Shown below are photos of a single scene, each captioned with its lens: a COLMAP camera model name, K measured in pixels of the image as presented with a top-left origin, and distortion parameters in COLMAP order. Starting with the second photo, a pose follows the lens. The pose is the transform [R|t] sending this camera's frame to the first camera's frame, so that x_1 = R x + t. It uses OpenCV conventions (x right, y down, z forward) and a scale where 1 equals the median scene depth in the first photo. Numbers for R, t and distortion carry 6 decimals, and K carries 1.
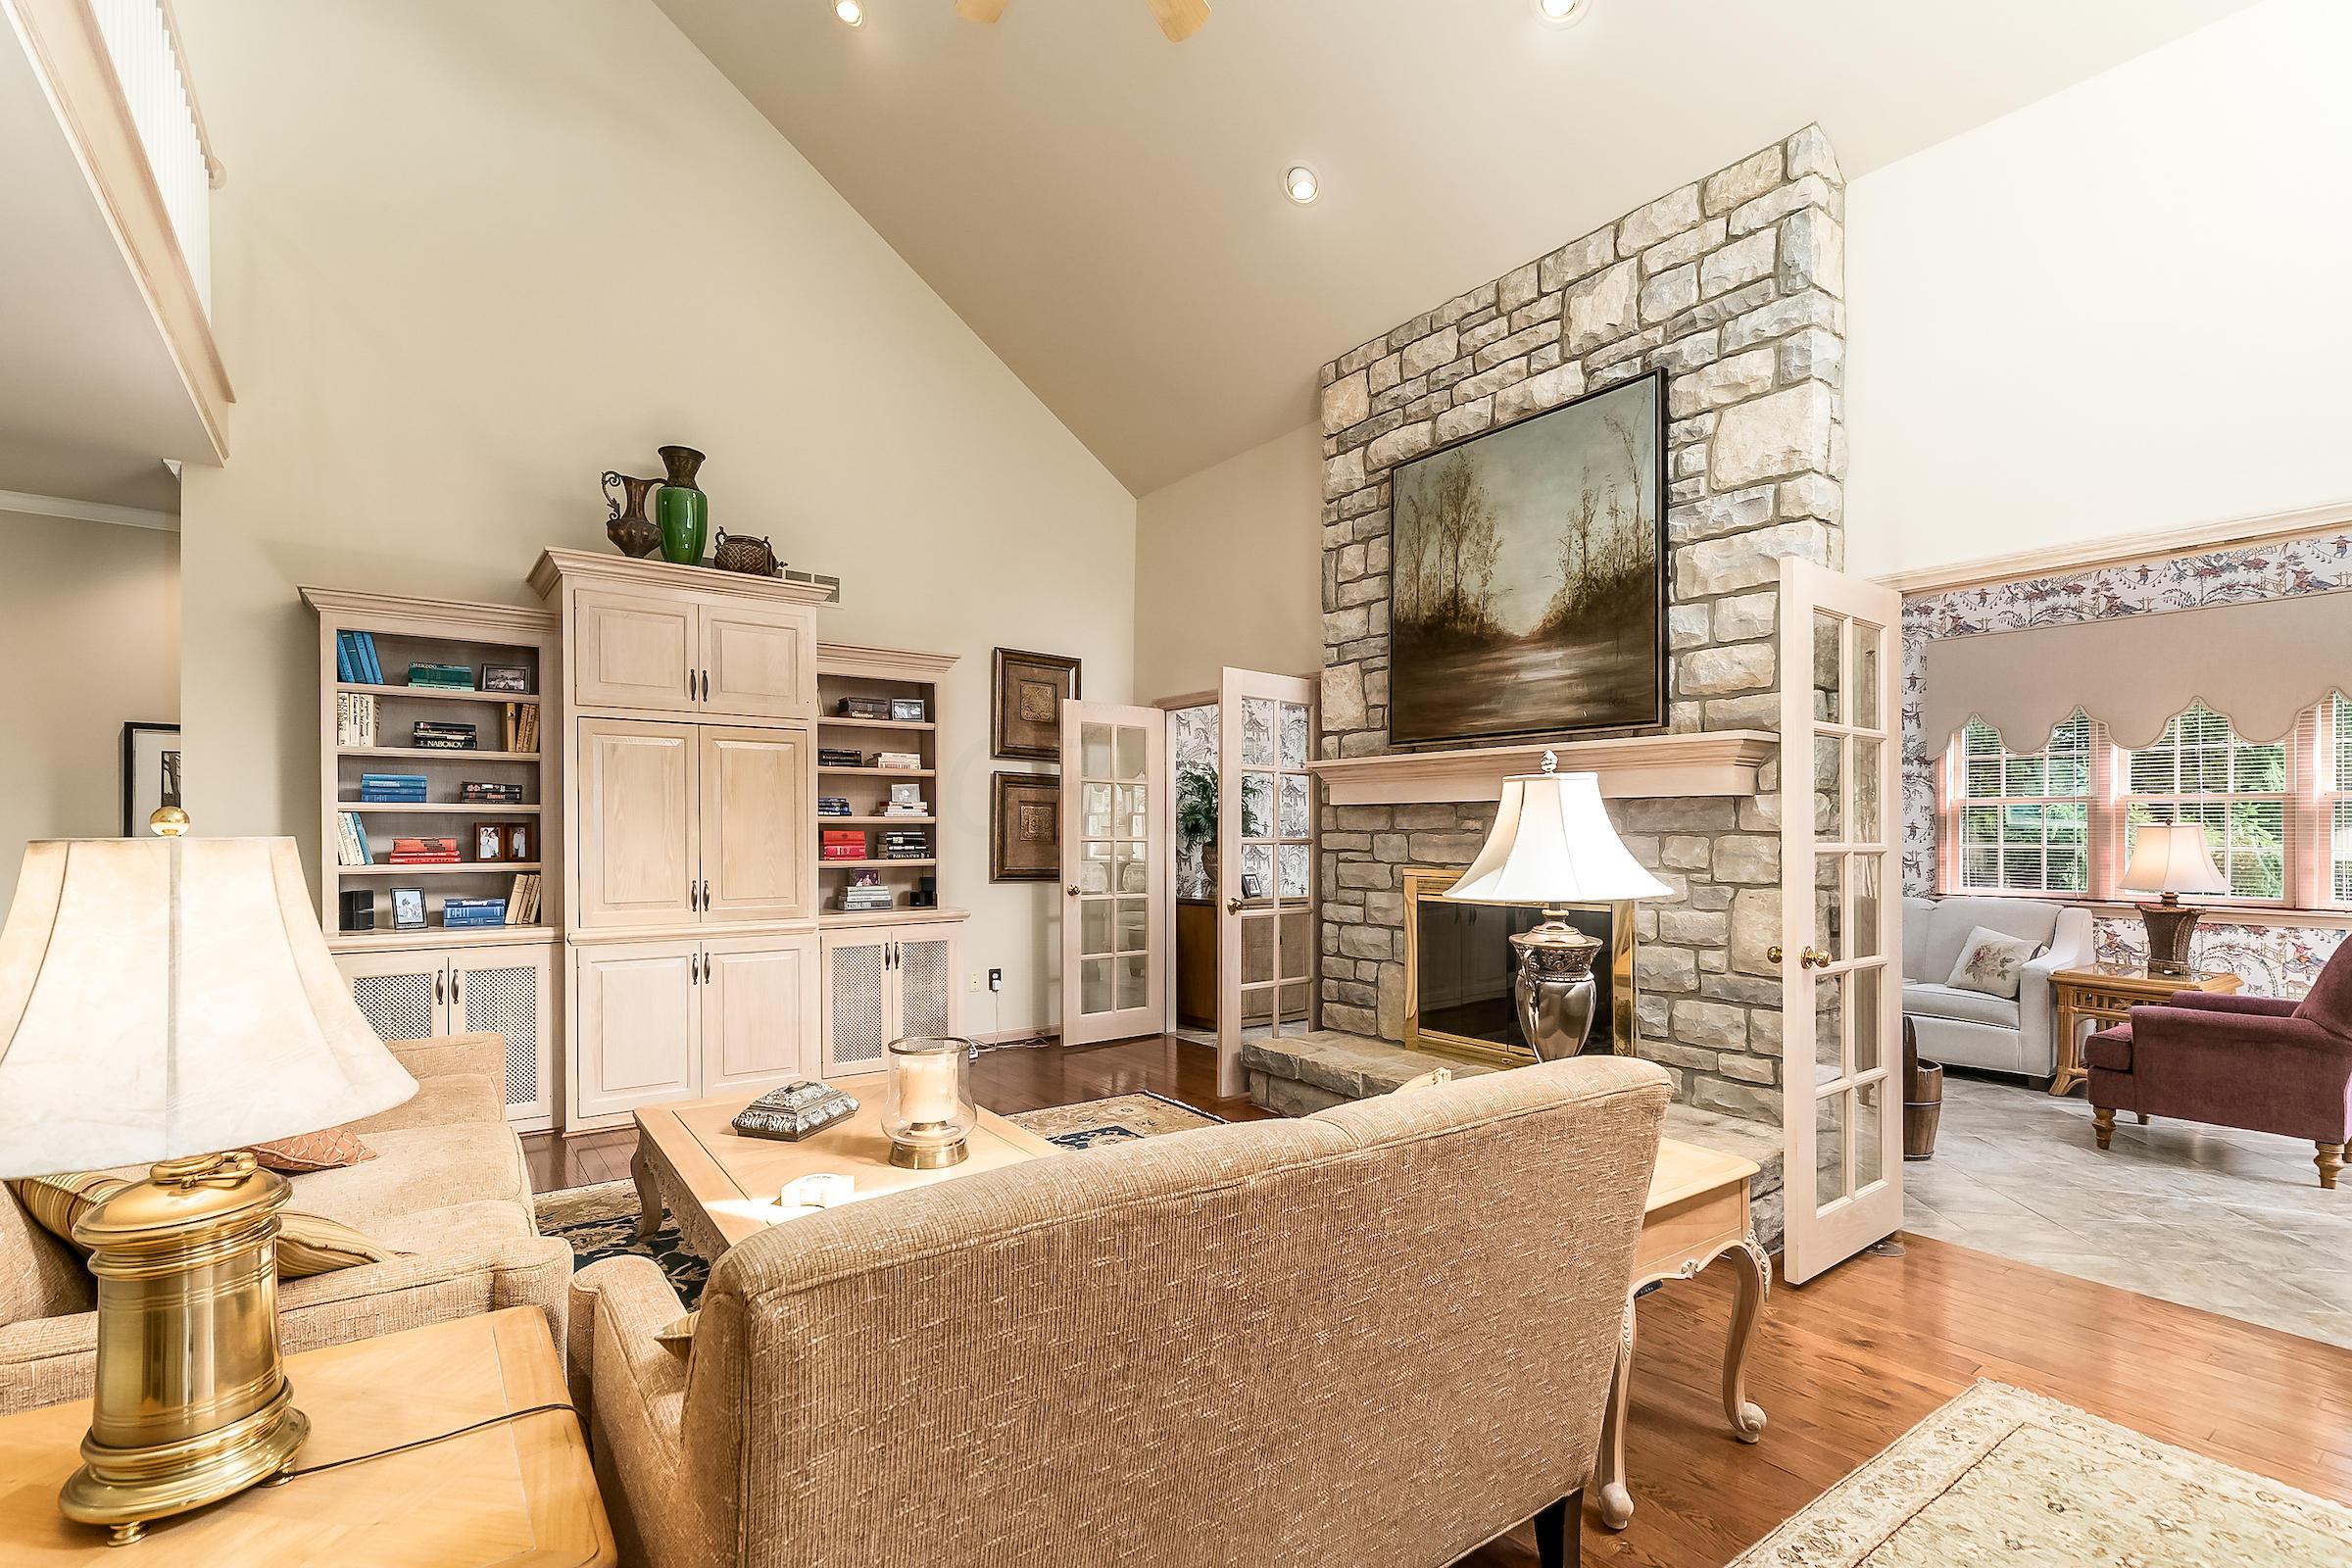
lens RADIAL K [[1053.7, 0, 1157.4], [0, 1053.7, 837.4], [0, 0, 1]] dist [0.003048, -0.000078]
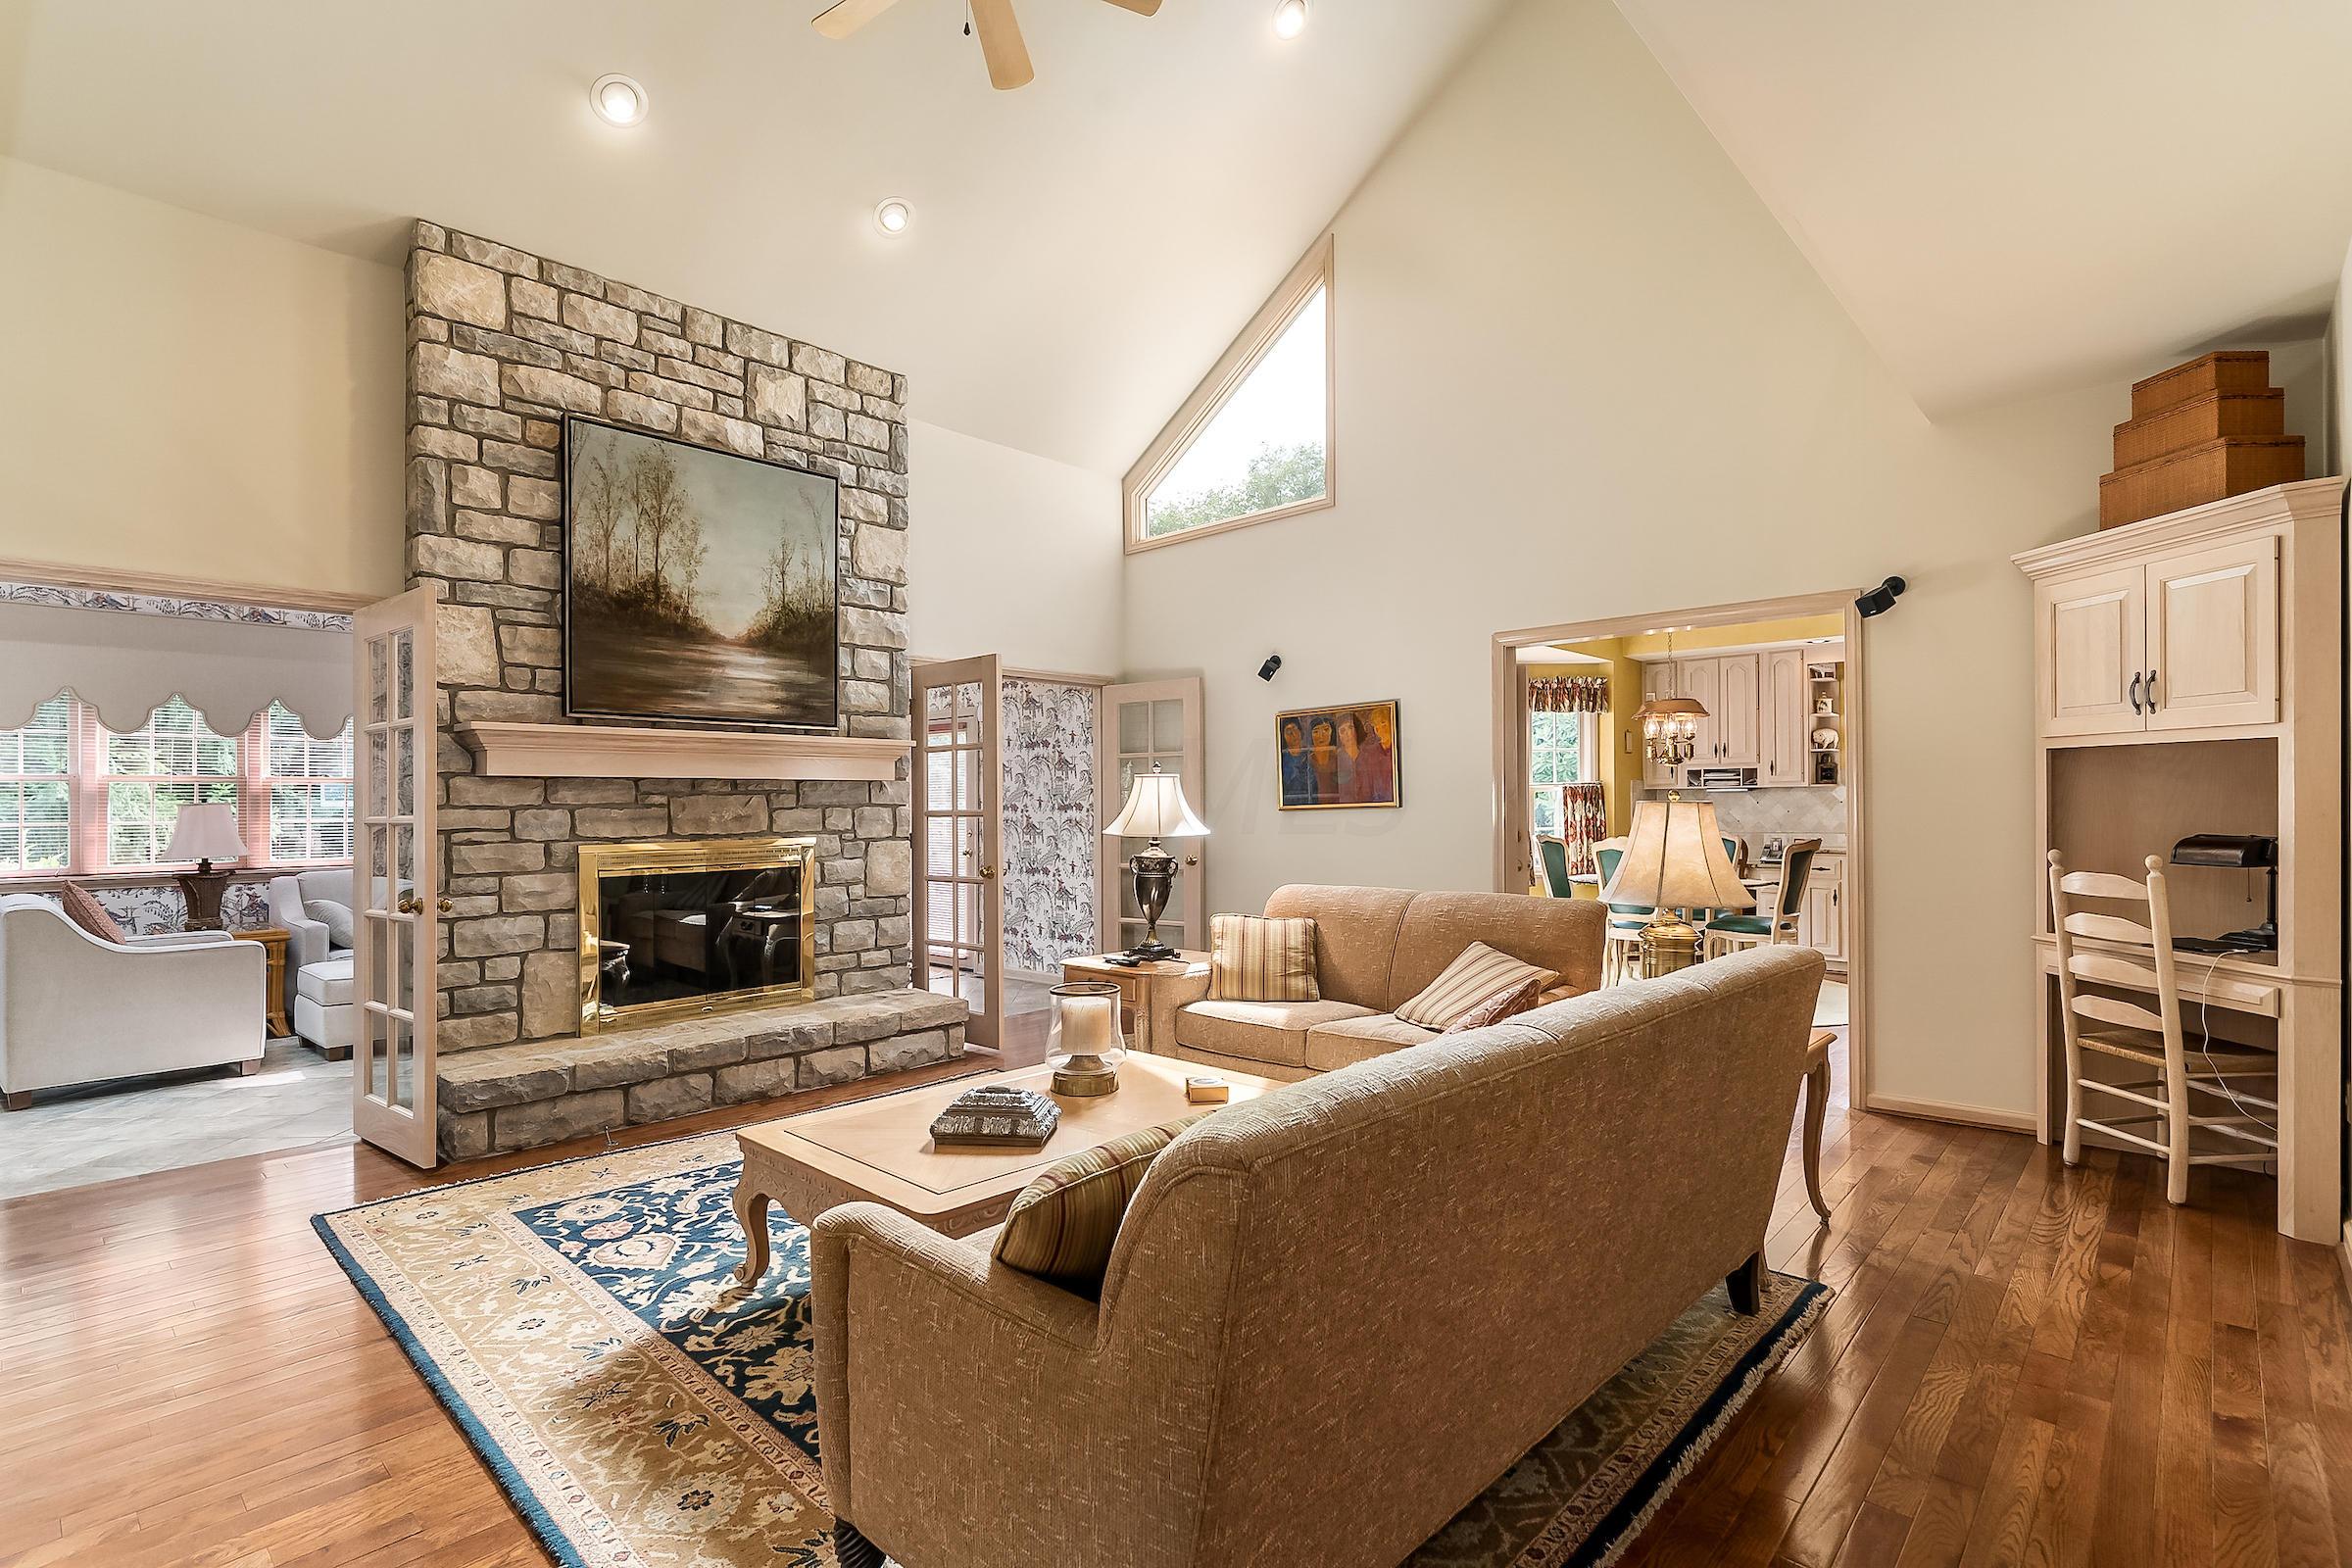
lens RADIAL K [[1102.0, 0, 1175.5], [0, 1102.0, 795.6], [0, 0, 1]] dist [0.001250, 0.000424]
pose [[-0.185641, 0.002081, 0.982615, -0.908383], [0.008188, 0.999966, -0.000571, -0.011339], [-0.982584, 0.007939, -0.185652, 0.716335]]
